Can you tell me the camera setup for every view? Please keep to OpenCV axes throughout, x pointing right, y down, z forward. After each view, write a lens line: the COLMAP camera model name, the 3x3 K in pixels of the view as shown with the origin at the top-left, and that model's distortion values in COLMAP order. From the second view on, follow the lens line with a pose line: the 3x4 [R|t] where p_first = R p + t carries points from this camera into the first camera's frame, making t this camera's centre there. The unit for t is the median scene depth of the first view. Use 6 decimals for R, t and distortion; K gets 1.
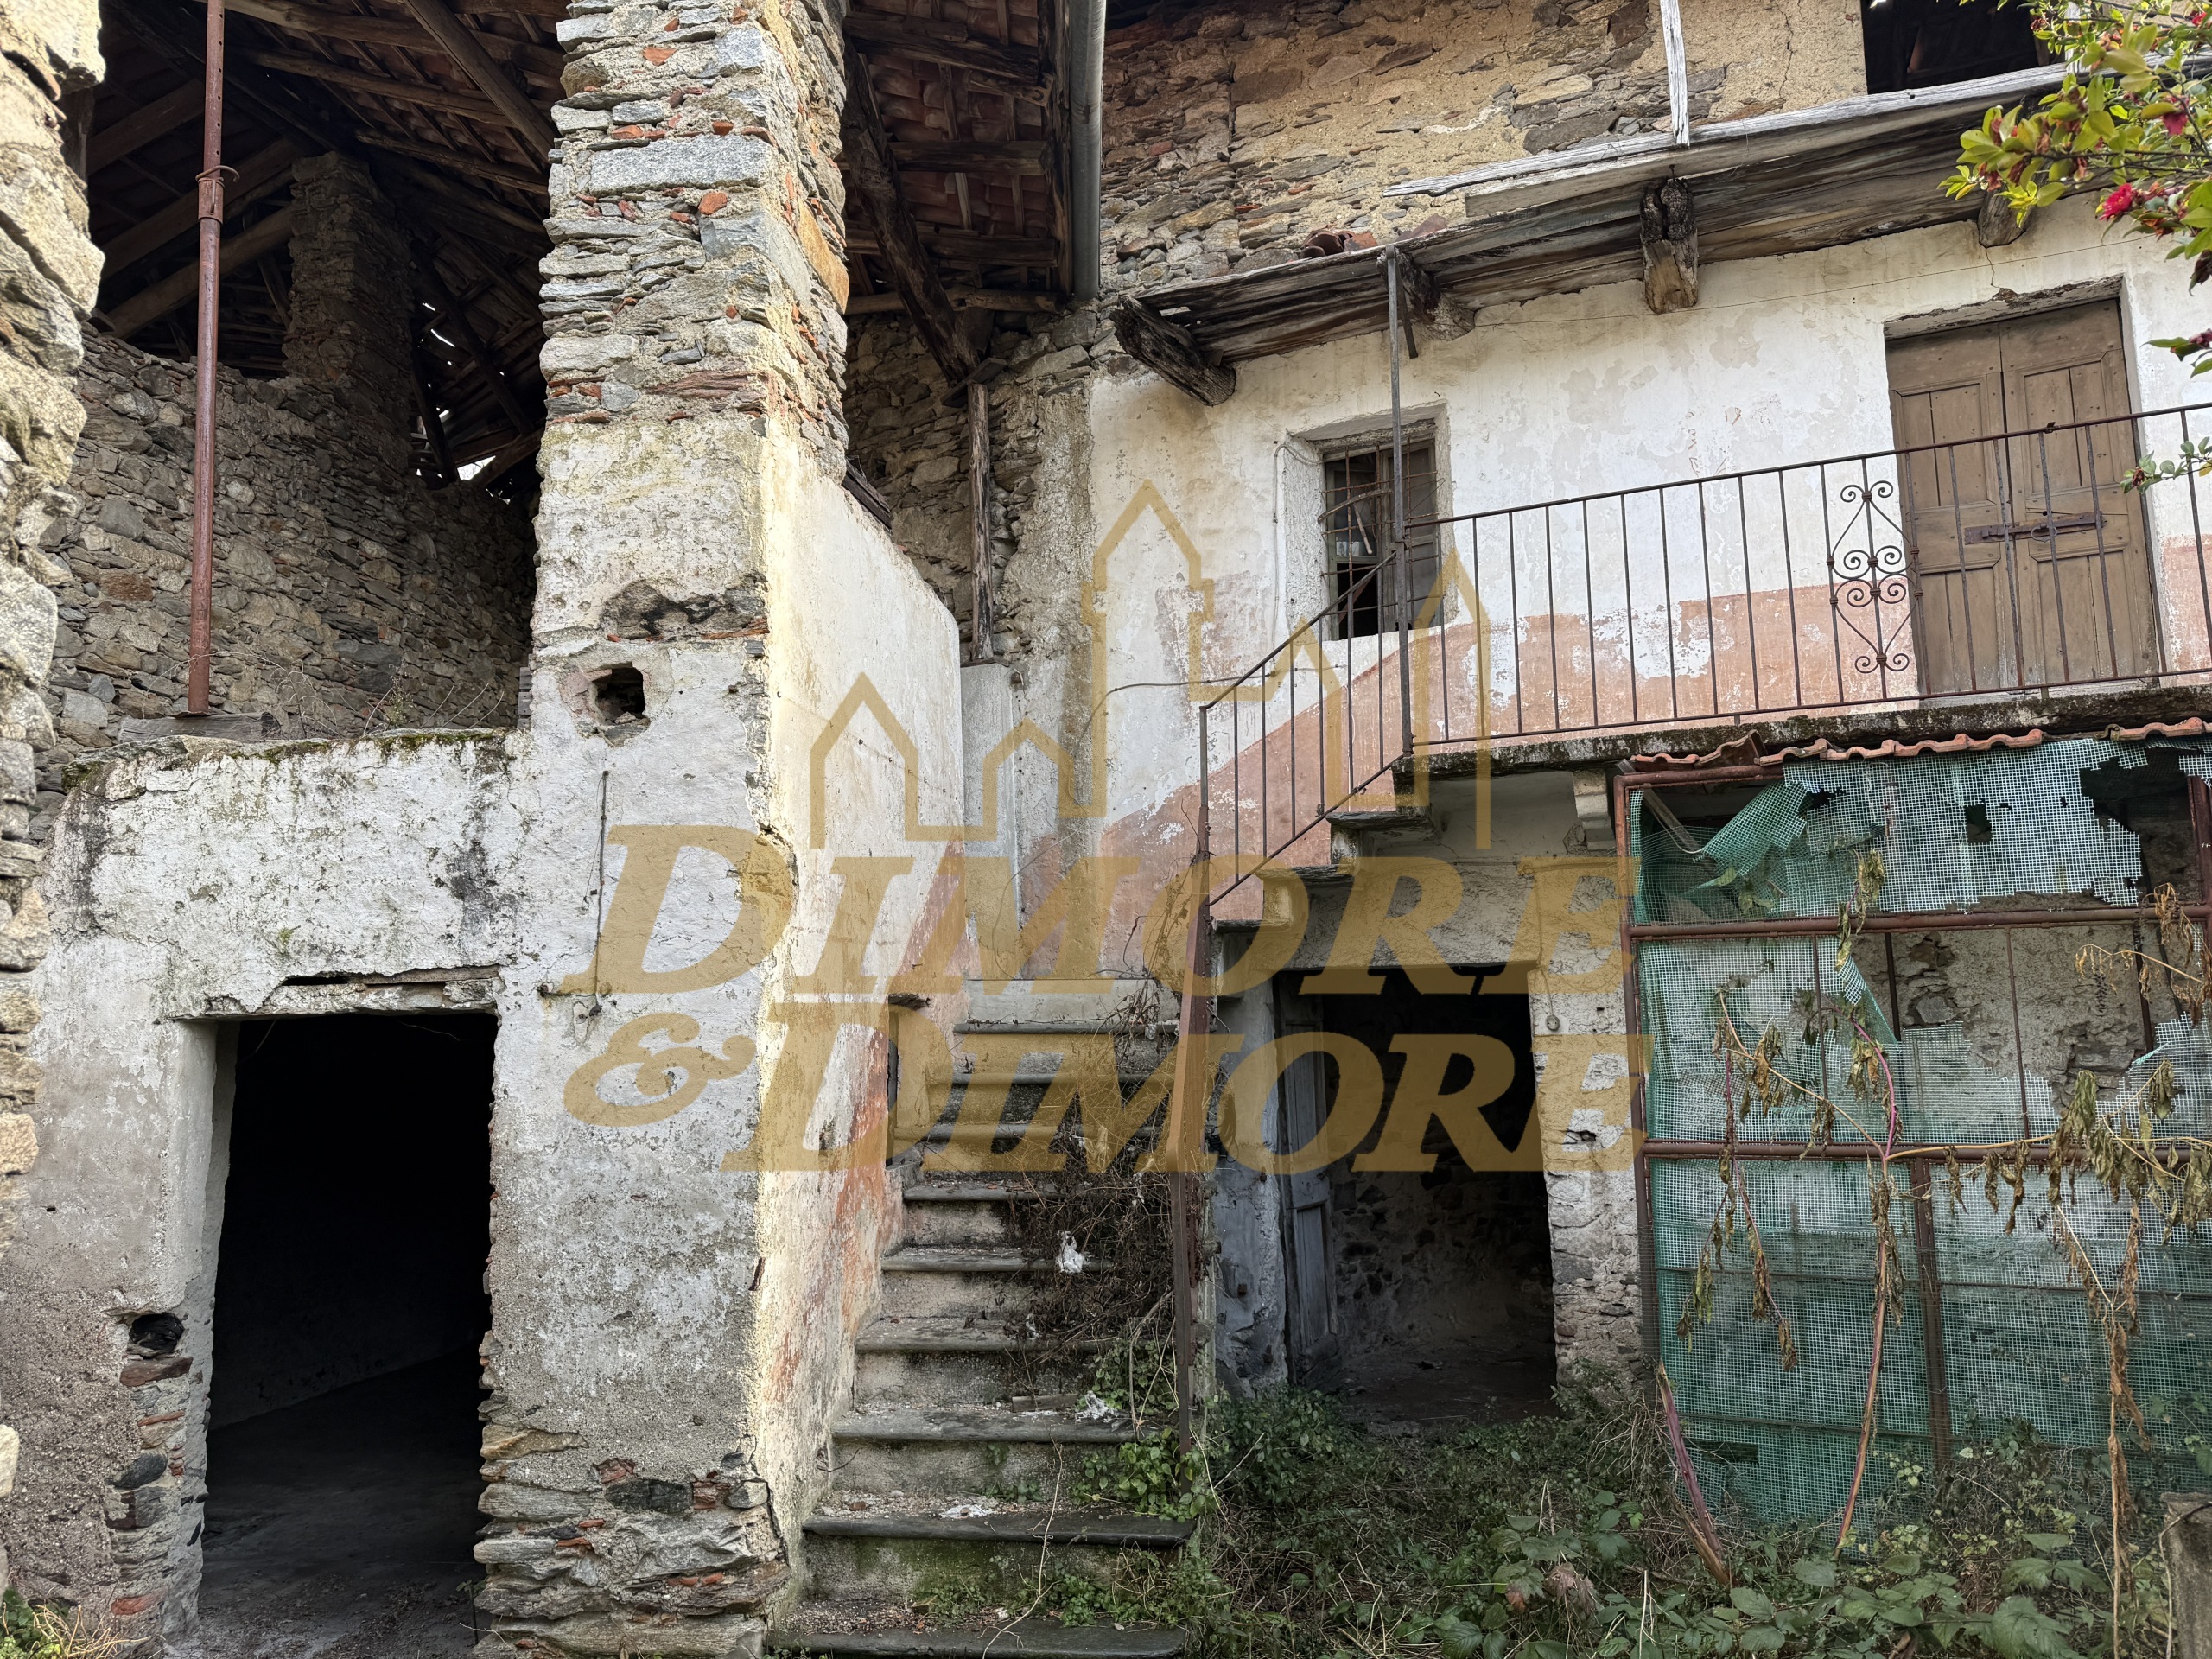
lens RADIAL K [[1543.9, 0, 1103.2], [0, 1543.9, 819.4], [0, 0, 1]] dist [0.038566, -0.045733]
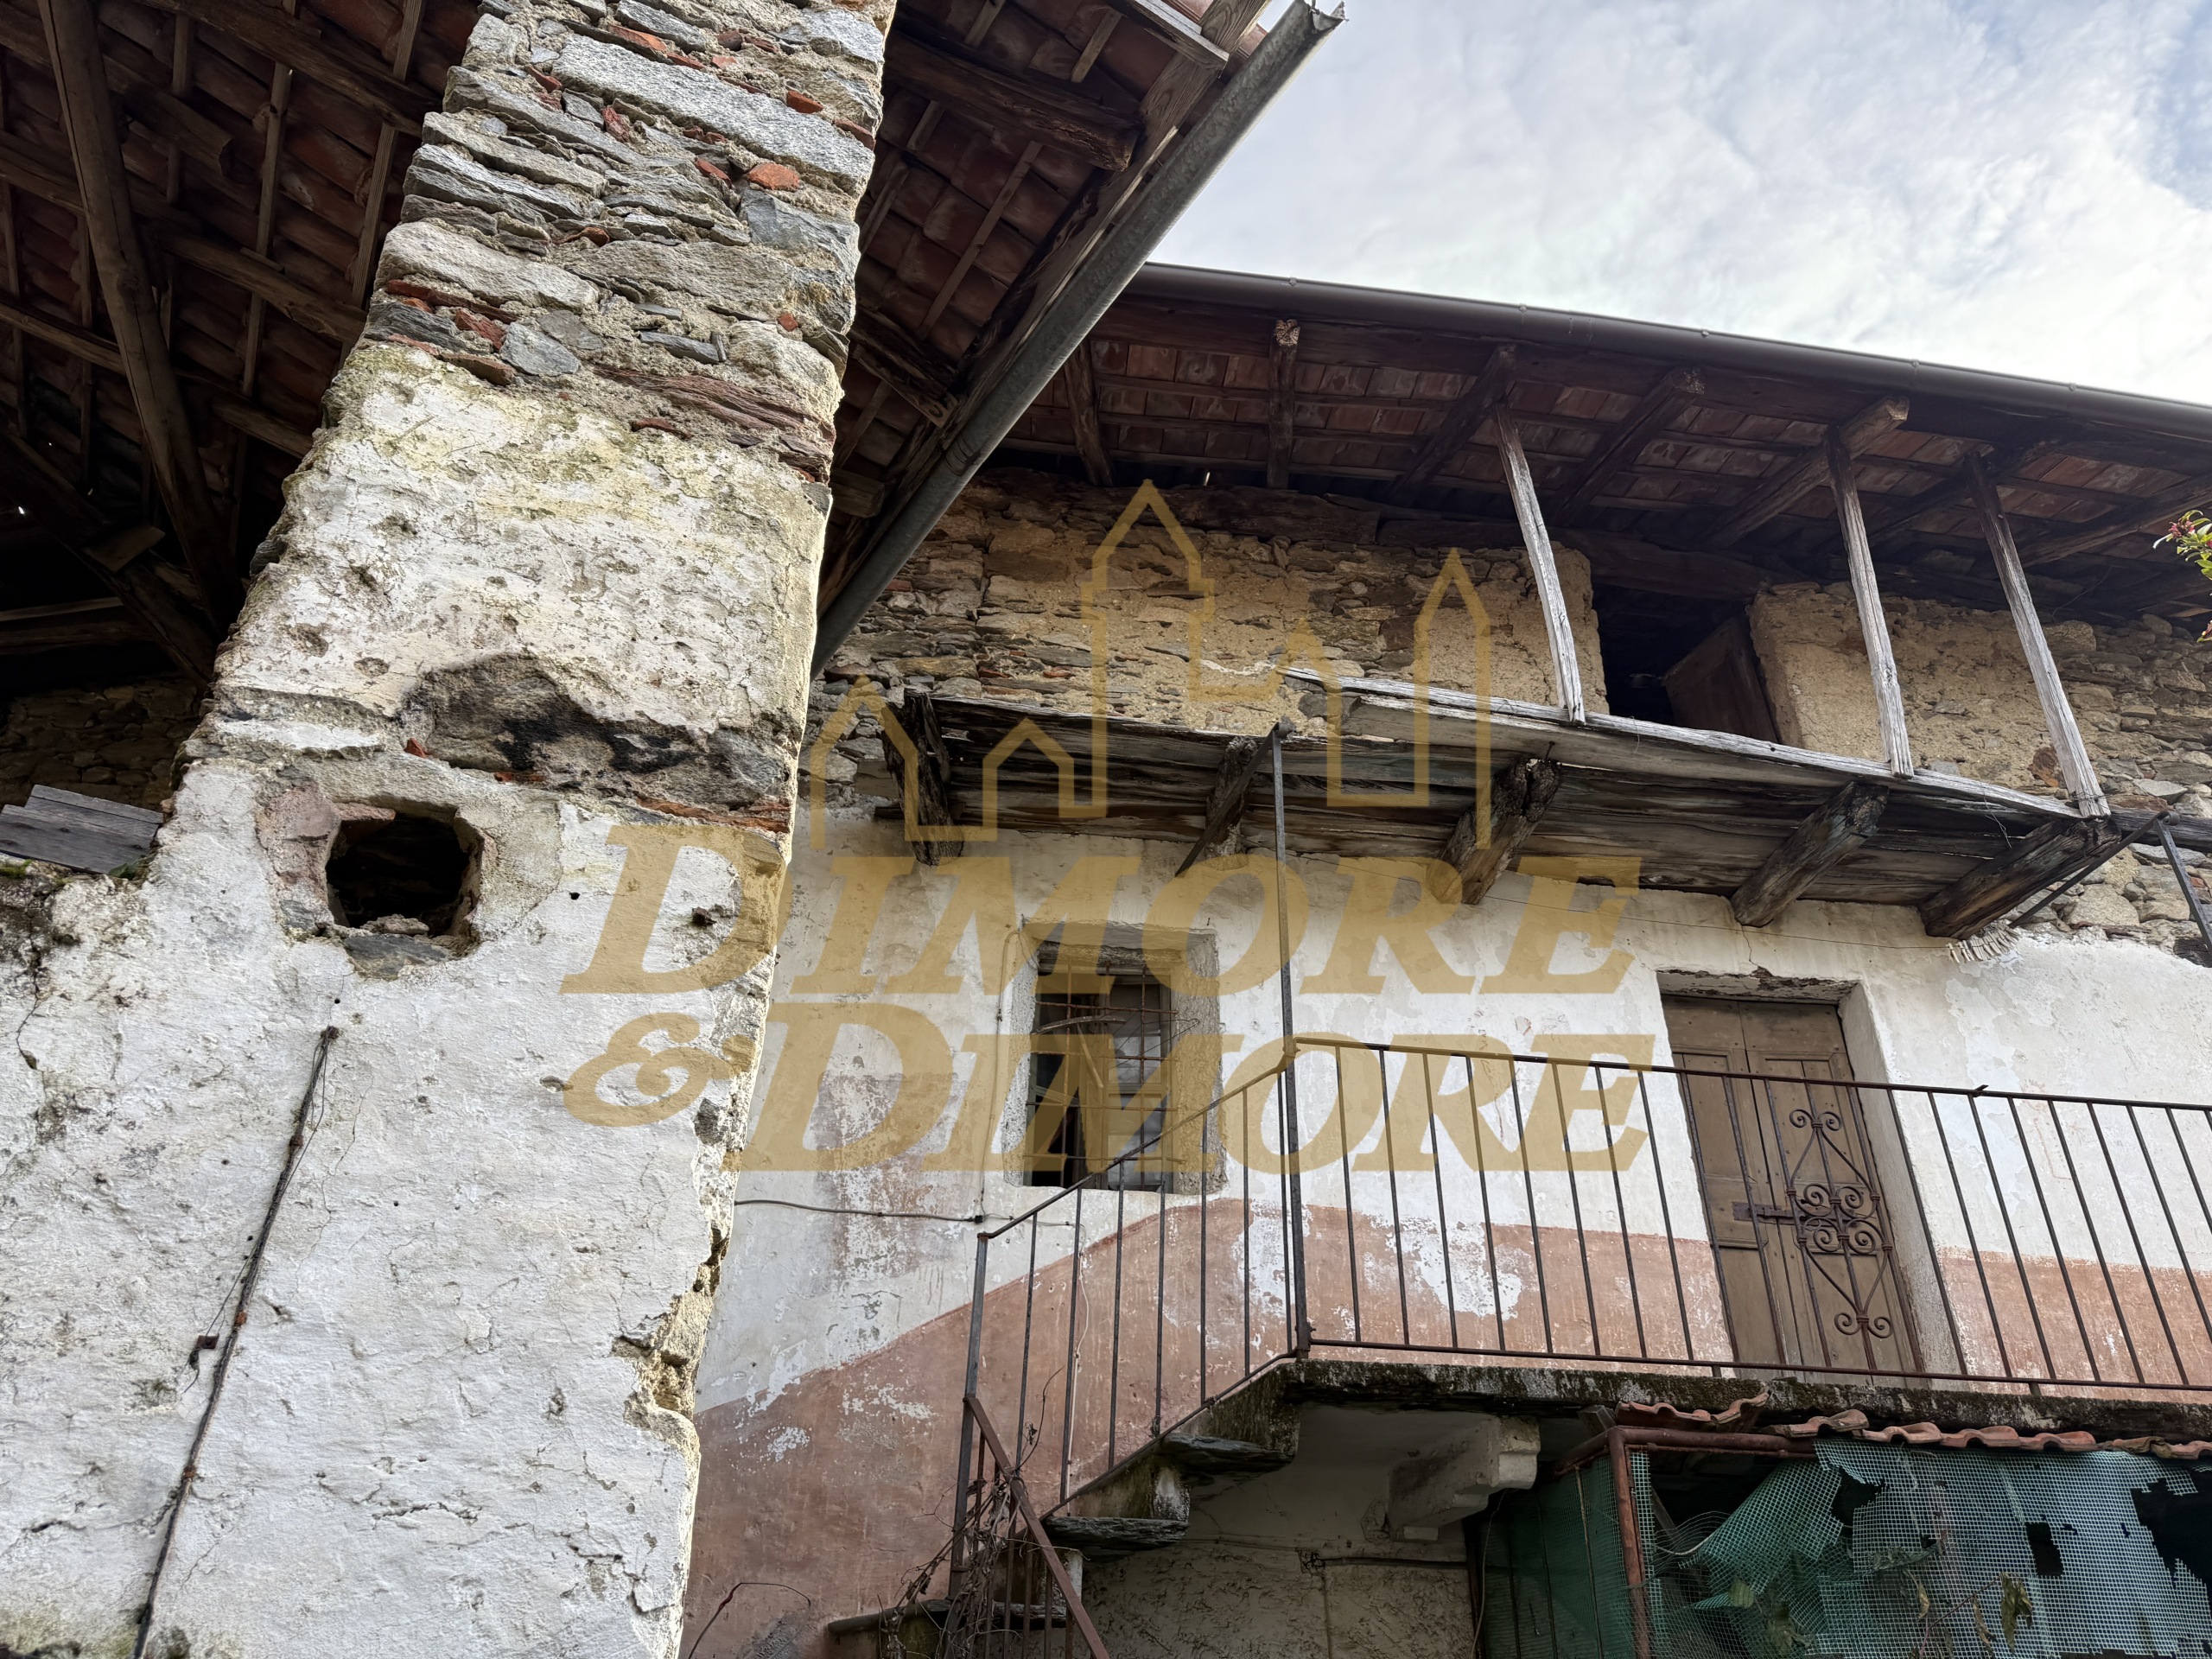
lens RADIAL K [[1542.0, 0, 1110.5], [0, 1542.0, 825.3], [0, 0, 1]] dist [0.039696, -0.047111]
pose [[0.859921, 0.298520, 0.414030, -0.308734], [-0.106341, 0.898124, -0.426691, 0.065339], [-0.499226, 0.322893, 0.804061, 0.530965]]
